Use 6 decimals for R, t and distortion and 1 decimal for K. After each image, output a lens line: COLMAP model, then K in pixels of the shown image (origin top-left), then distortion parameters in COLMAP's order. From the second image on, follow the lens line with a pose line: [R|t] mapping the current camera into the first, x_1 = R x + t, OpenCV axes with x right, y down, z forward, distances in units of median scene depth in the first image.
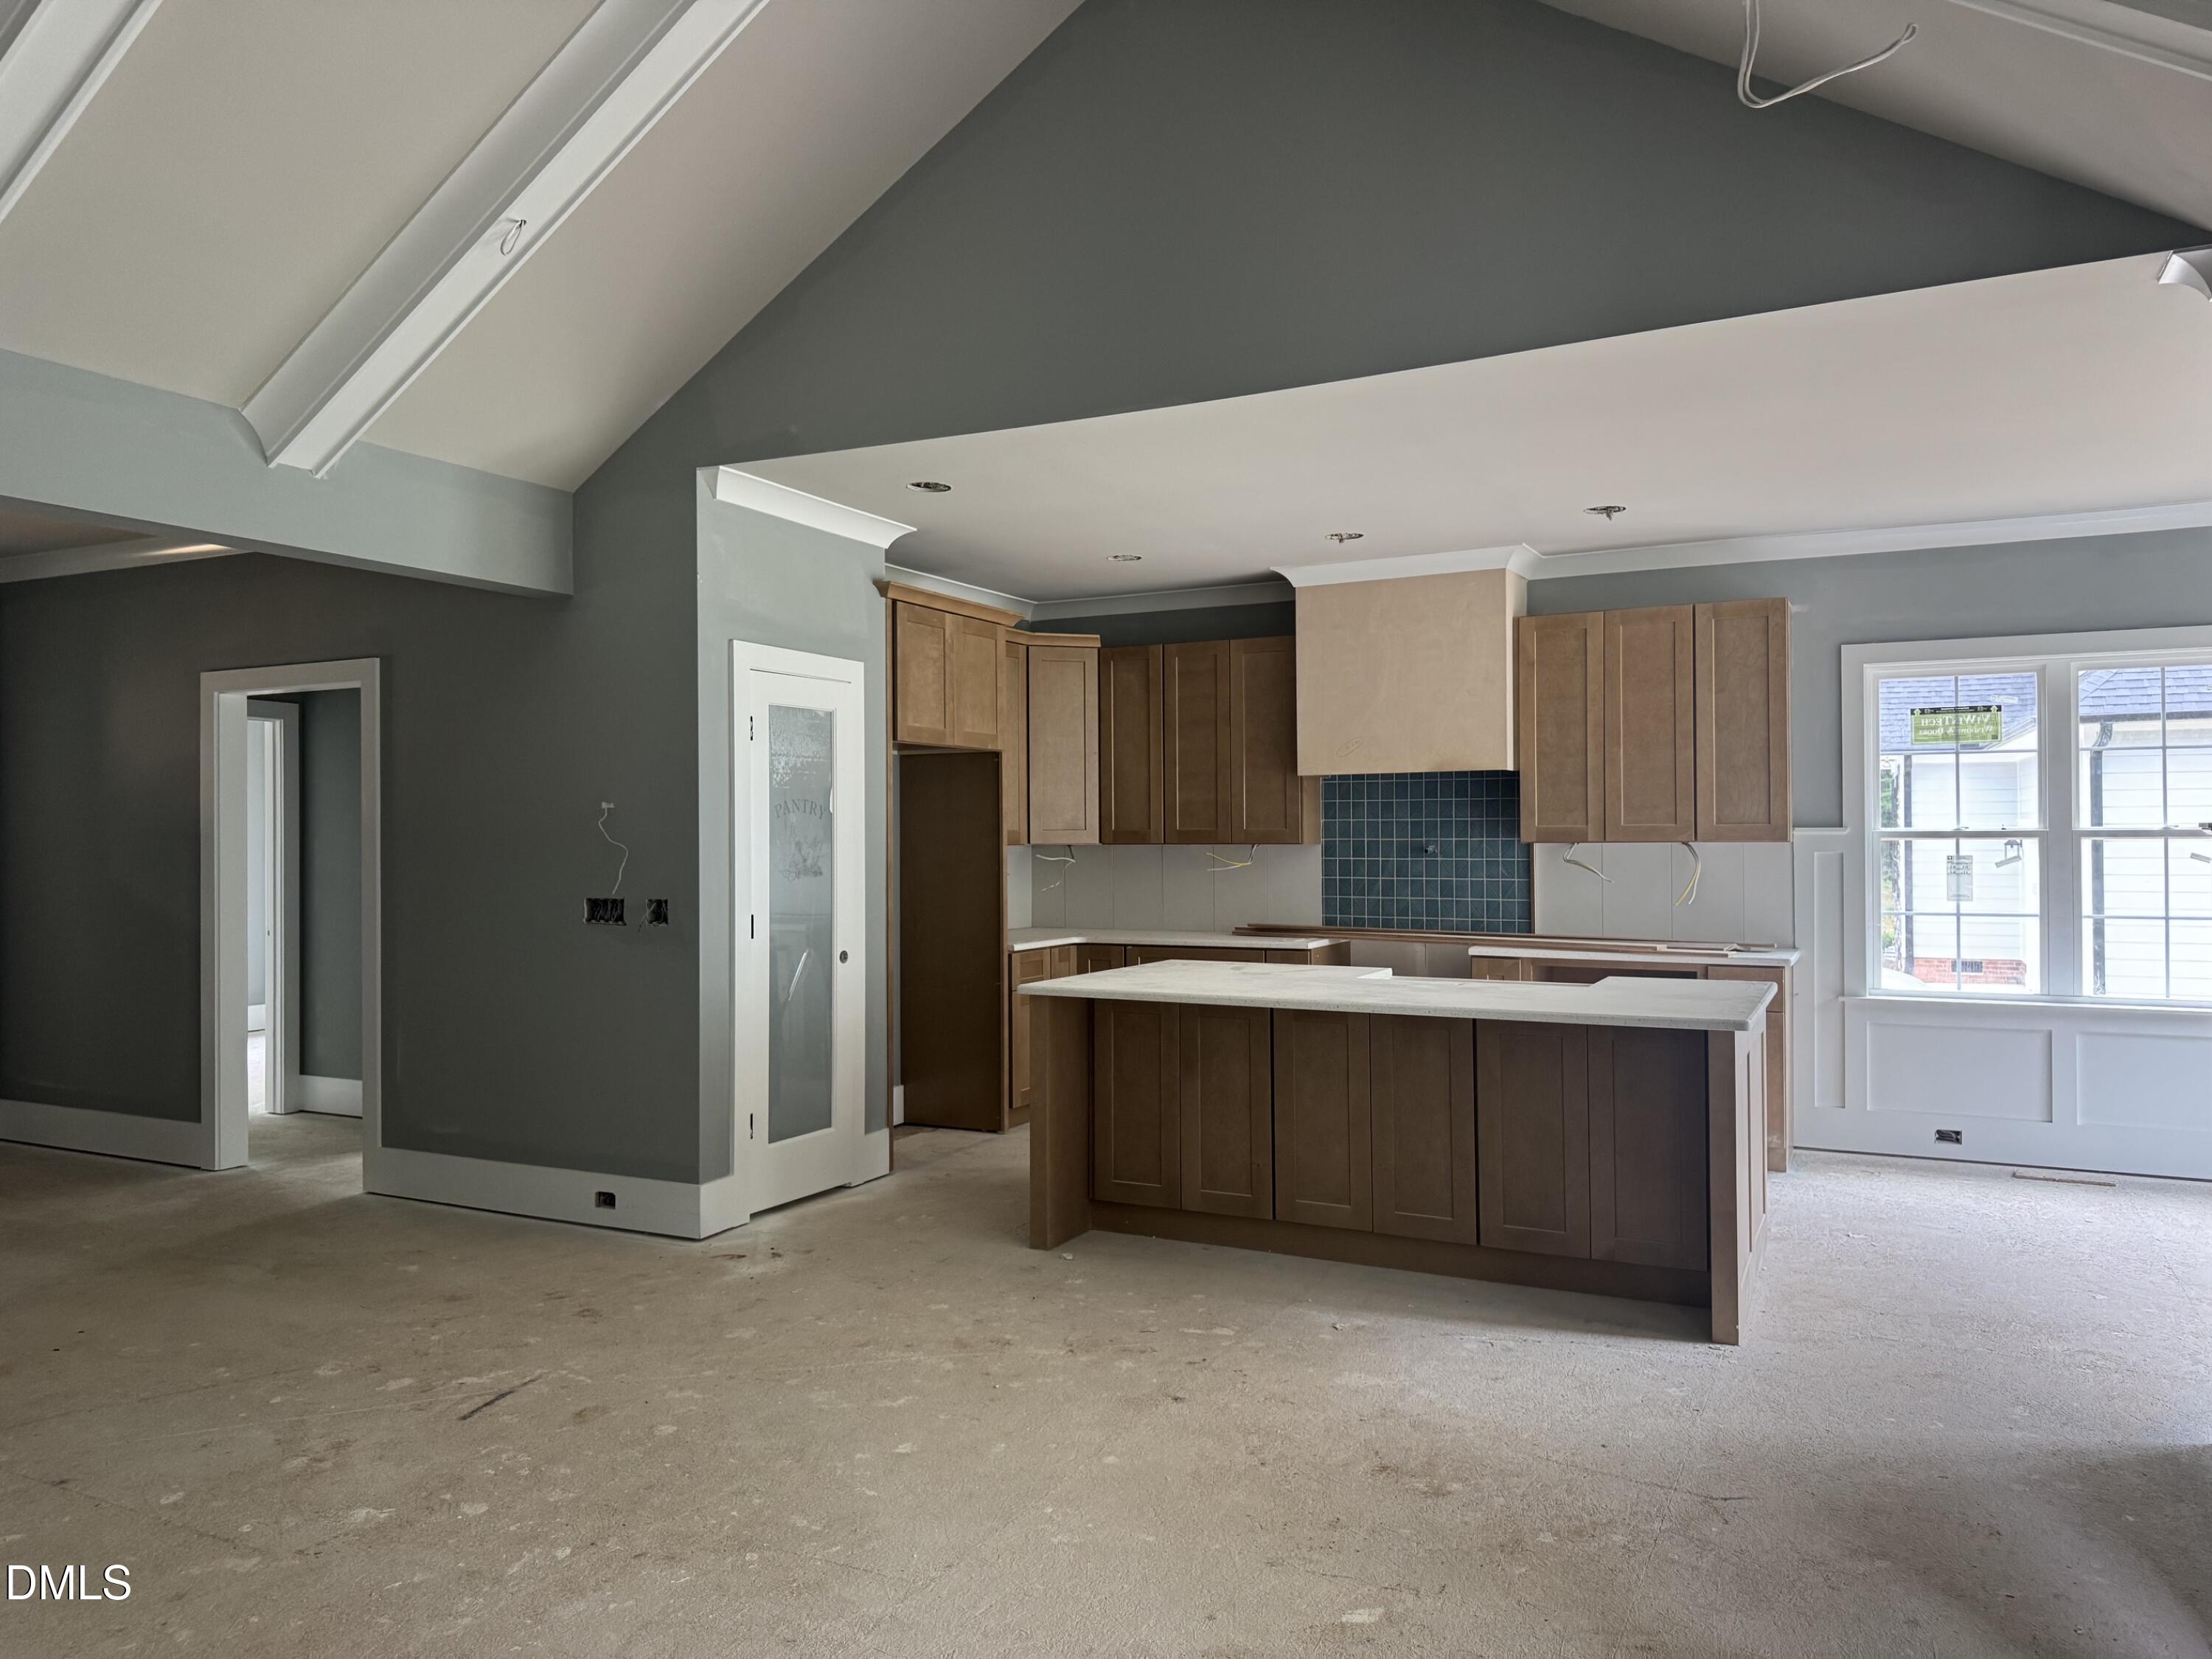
lens RADIAL K [[1573.3, 0, 1106.0], [0, 1573.3, 829.5], [0, 0, 1]] dist [0.068203, -0.108433]
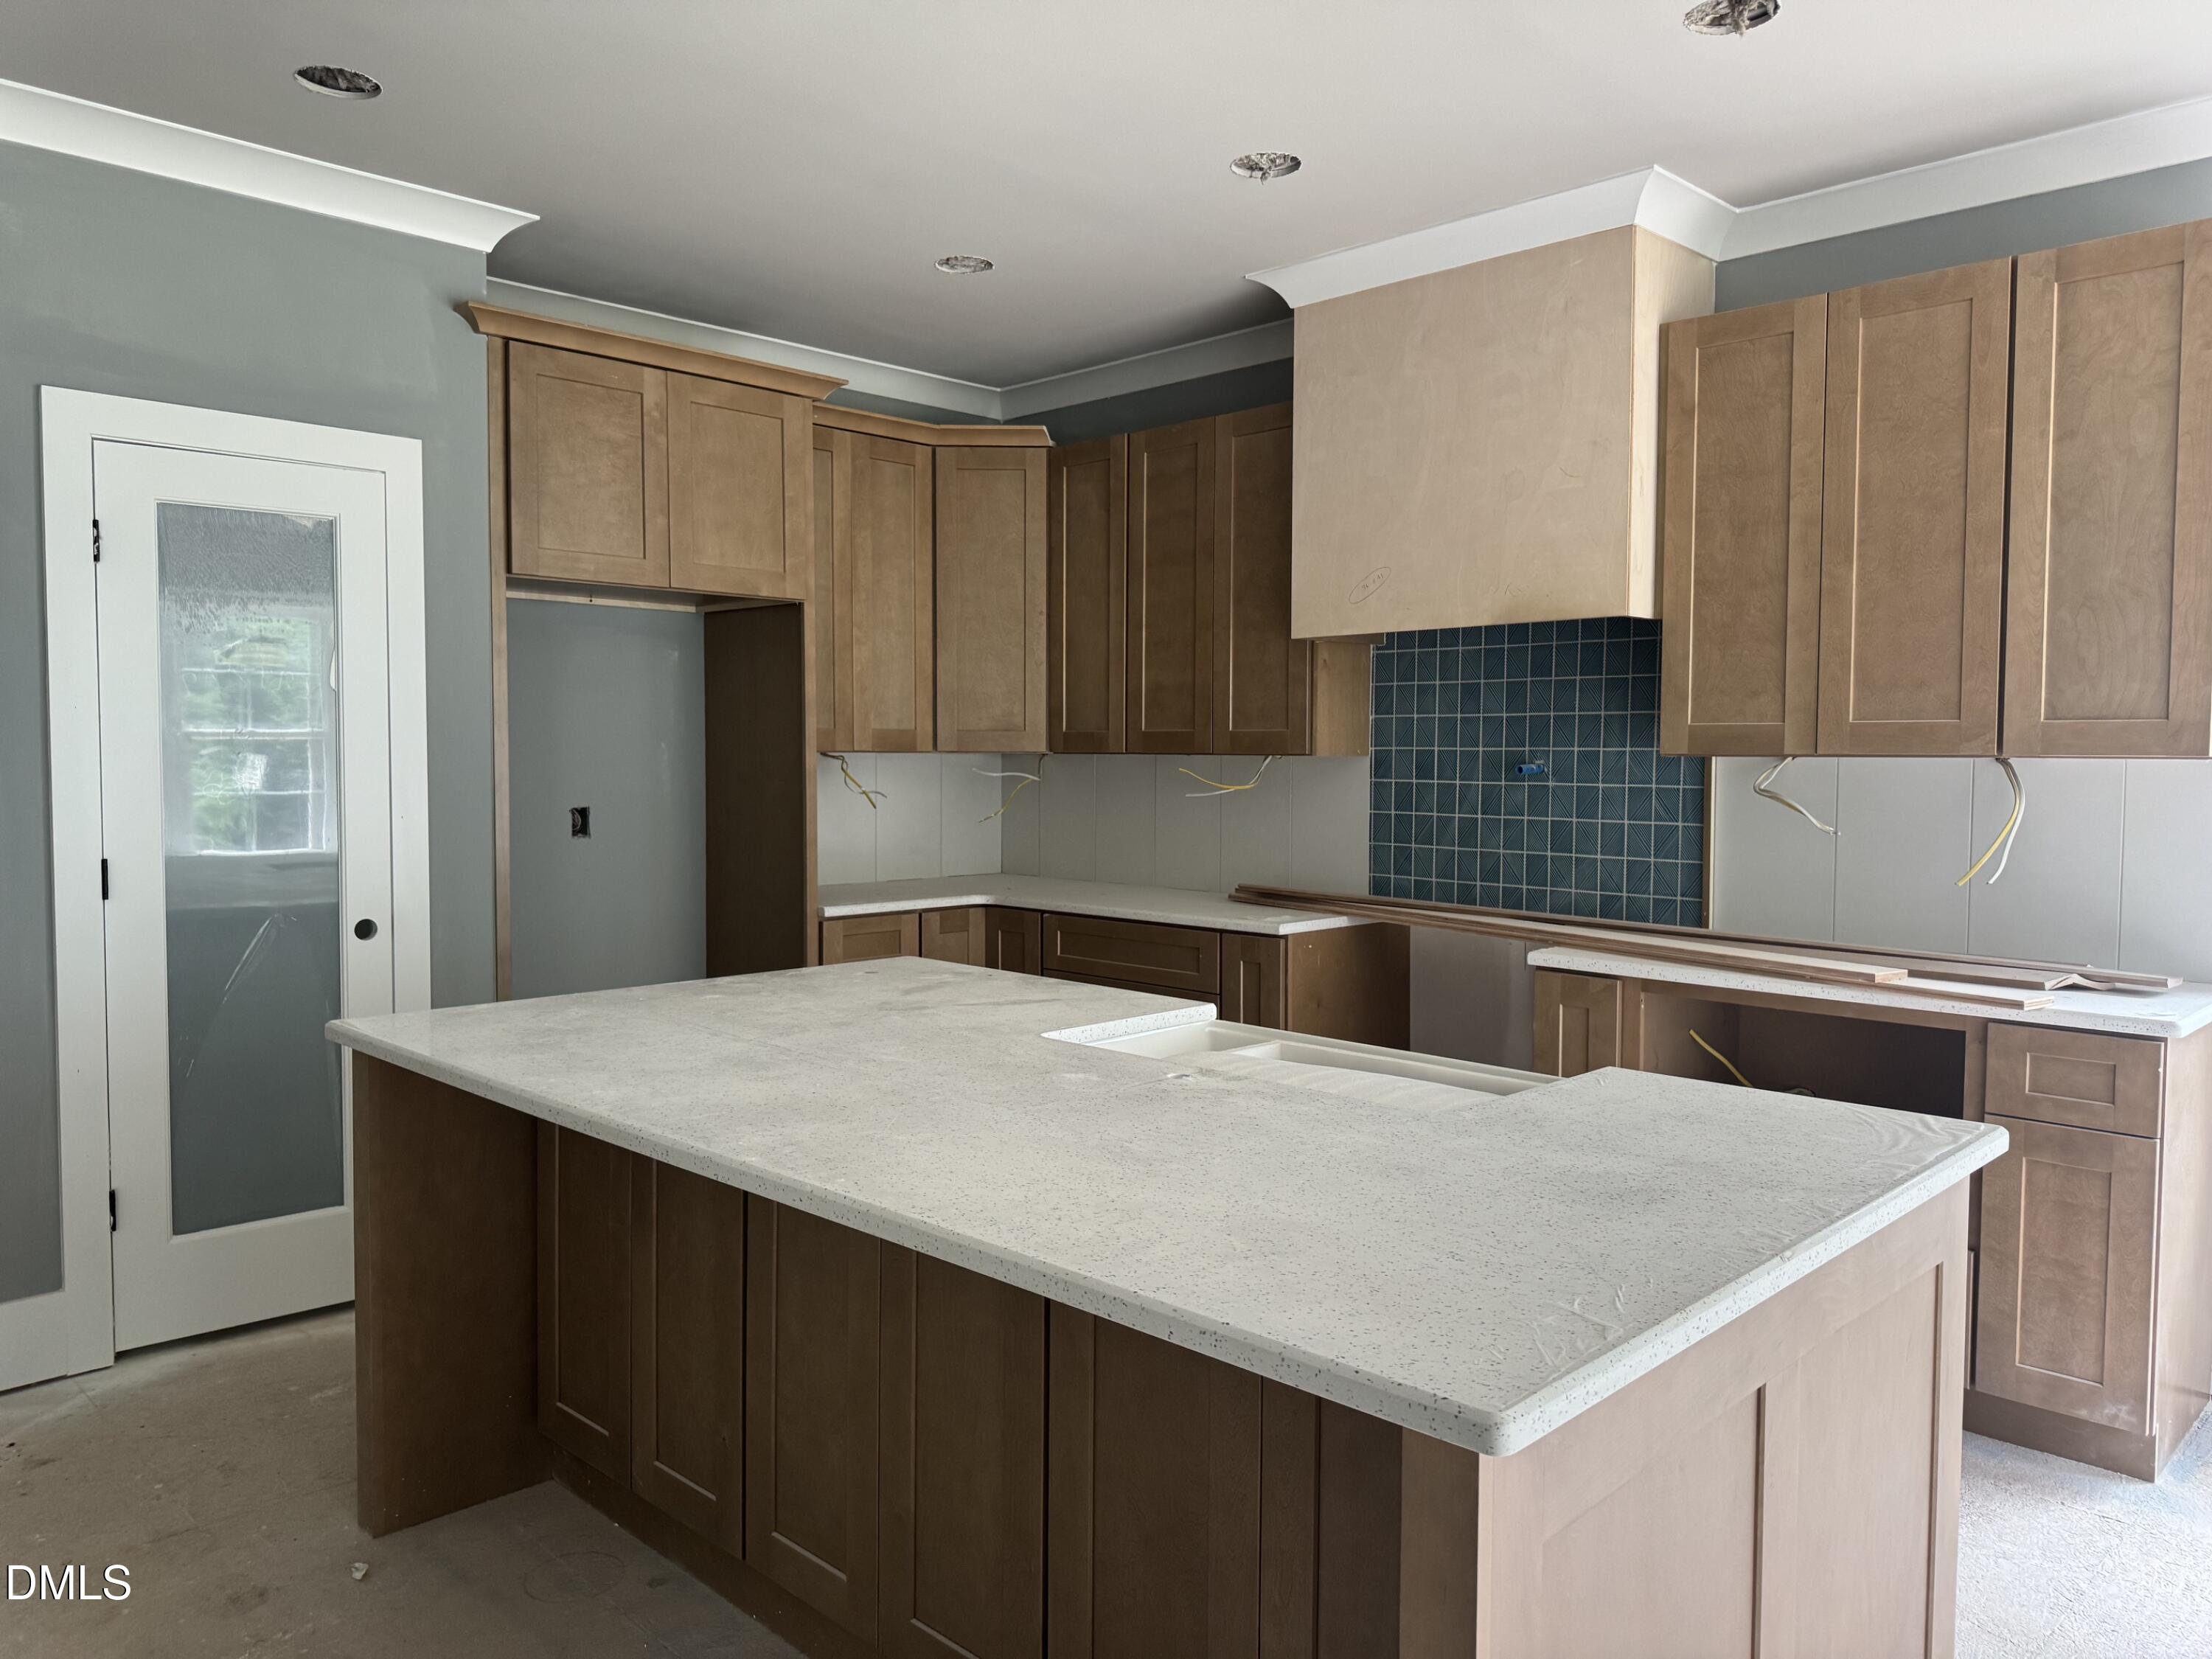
lens RADIAL K [[1573.3, 0, 1106.0], [0, 1573.3, 829.5], [0, 0, 1]] dist [0.068203, -0.108433]
pose [[0.952307, 0.025787, -0.304049, 0.243354], [-0.009666, 0.998472, 0.054407, 0.005881], [0.304988, -0.048873, 0.951101, 0.428457]]
